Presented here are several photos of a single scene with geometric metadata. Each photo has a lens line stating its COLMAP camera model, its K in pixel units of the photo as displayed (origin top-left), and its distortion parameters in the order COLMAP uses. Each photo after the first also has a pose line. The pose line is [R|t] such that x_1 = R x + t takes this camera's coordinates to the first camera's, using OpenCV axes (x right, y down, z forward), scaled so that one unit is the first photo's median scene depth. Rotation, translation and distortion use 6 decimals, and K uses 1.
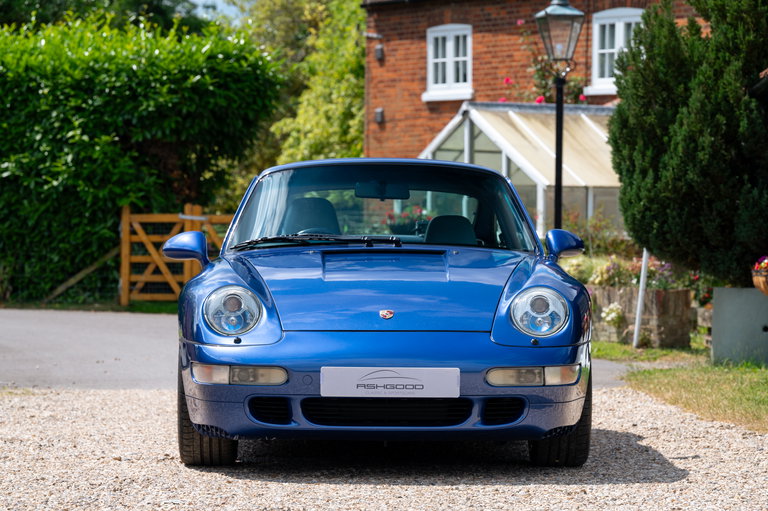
lens RADIAL K [[2965.6, 0, 382.5], [0, 2965.6, 254.9], [0, 0, 1]] dist [0.036564, 0.000000]
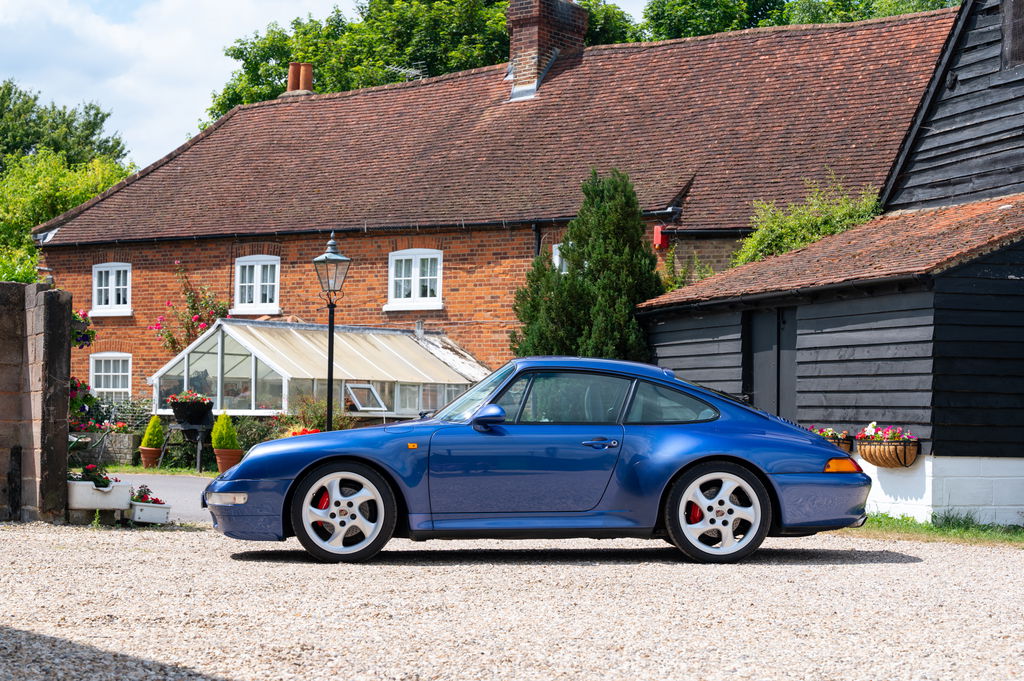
lens RADIAL K [[2073.7, 0, 512.5], [0, 2073.7, 348.9], [0, 0, 1]] dist [0.010169, 0.000000]
pose [[0.935055, 0.013096, 0.354261, -0.239035], [0.000592, 0.999258, -0.038503, 0.001326], [-0.354502, 0.036212, 0.934354, 0.034163]]
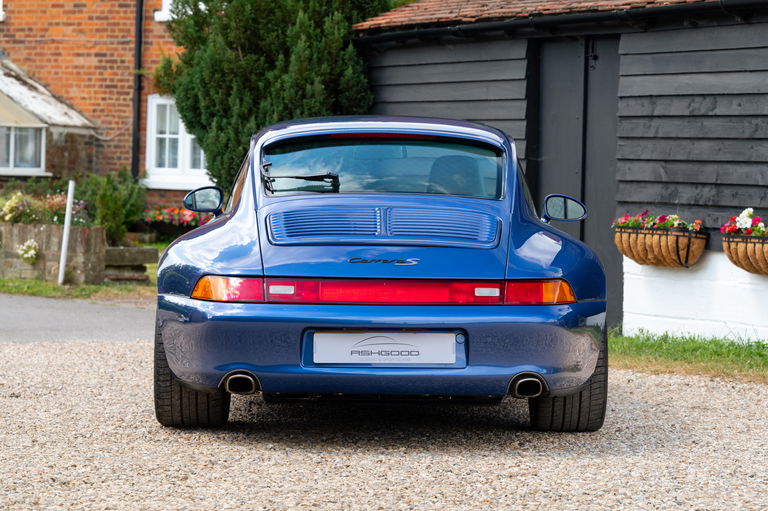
lens RADIAL K [[2682.9, 0, 386.4], [0, 2682.9, 255.4], [0, 0, 1]] dist [-0.013897, 0.000000]
pose [[0.876395, -0.001907, 0.481588, -0.246777], [-0.013567, 0.999498, 0.028646, -0.006113], [-0.481401, -0.031639, 0.875929, 0.137517]]
